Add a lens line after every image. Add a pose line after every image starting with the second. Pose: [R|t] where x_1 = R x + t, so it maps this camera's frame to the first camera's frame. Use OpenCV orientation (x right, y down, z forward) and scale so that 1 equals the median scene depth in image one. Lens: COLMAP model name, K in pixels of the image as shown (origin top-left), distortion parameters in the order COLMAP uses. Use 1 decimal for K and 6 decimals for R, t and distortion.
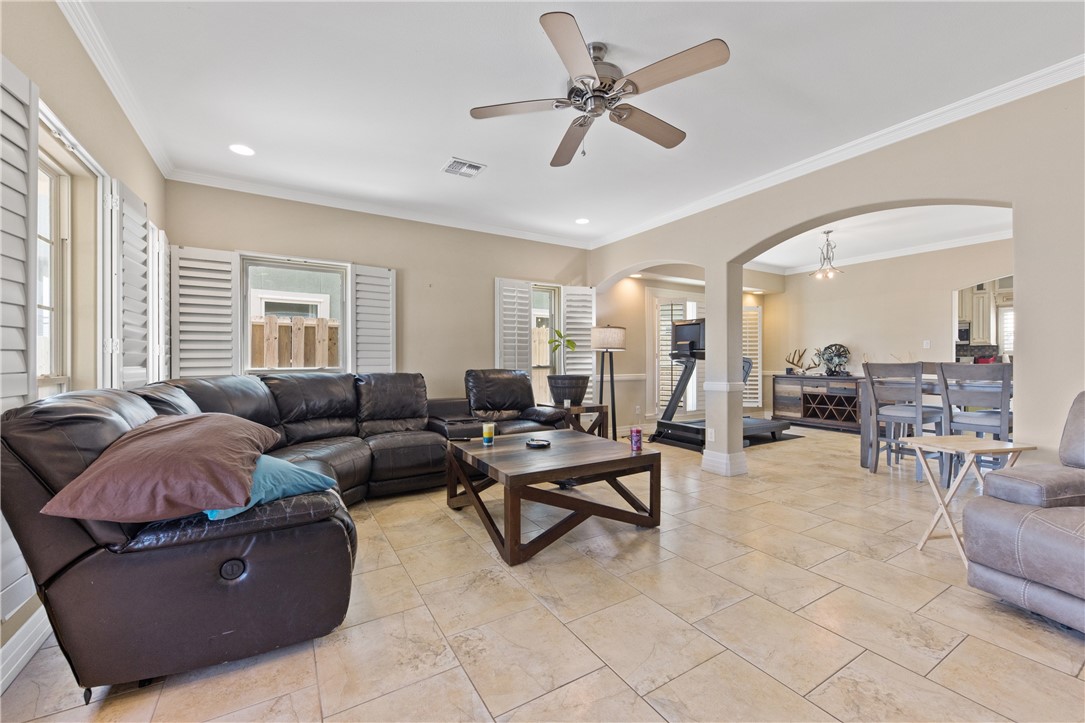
lens RADIAL K [[427.8, 0, 543.5], [0, 427.8, 360.9], [0, 0, 1]] dist [-0.001552, 0.000001]
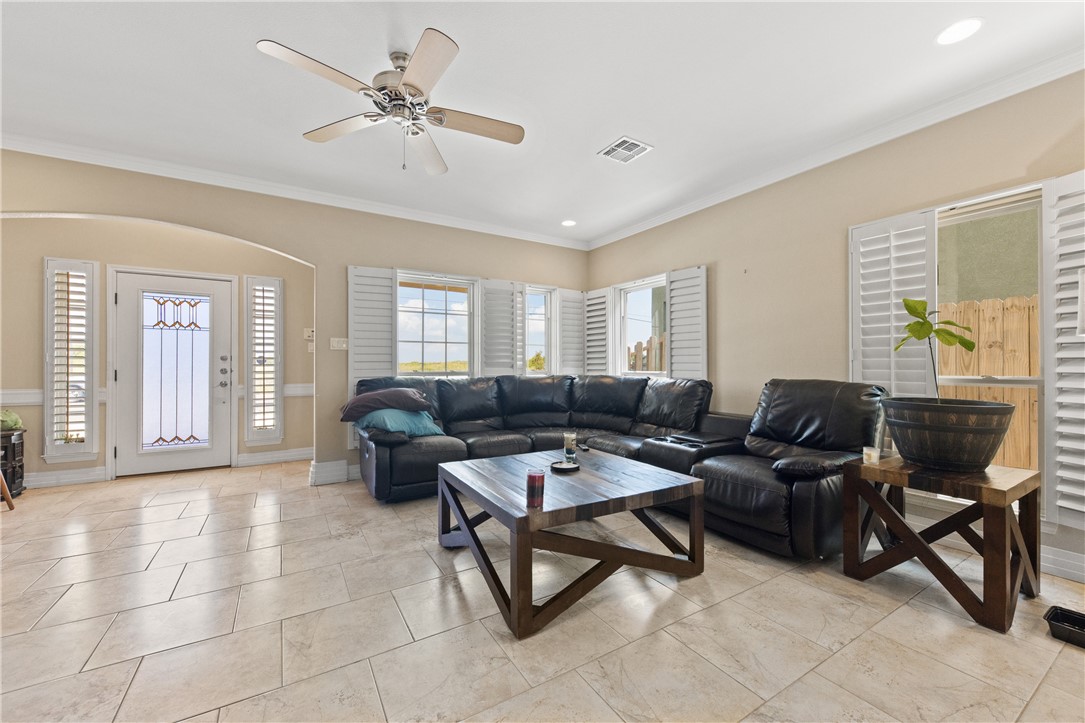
lens RADIAL K [[427.8, 0, 544.9], [0, 427.8, 362.3], [0, 0, 1]] dist [-0.001552, 0.000001]
pose [[0.004084, -0.004582, -0.999981, 0.639927], [-0.000410, 0.999989, -0.004584, -0.003730], [0.999992, 0.000429, 0.004082, 0.751128]]
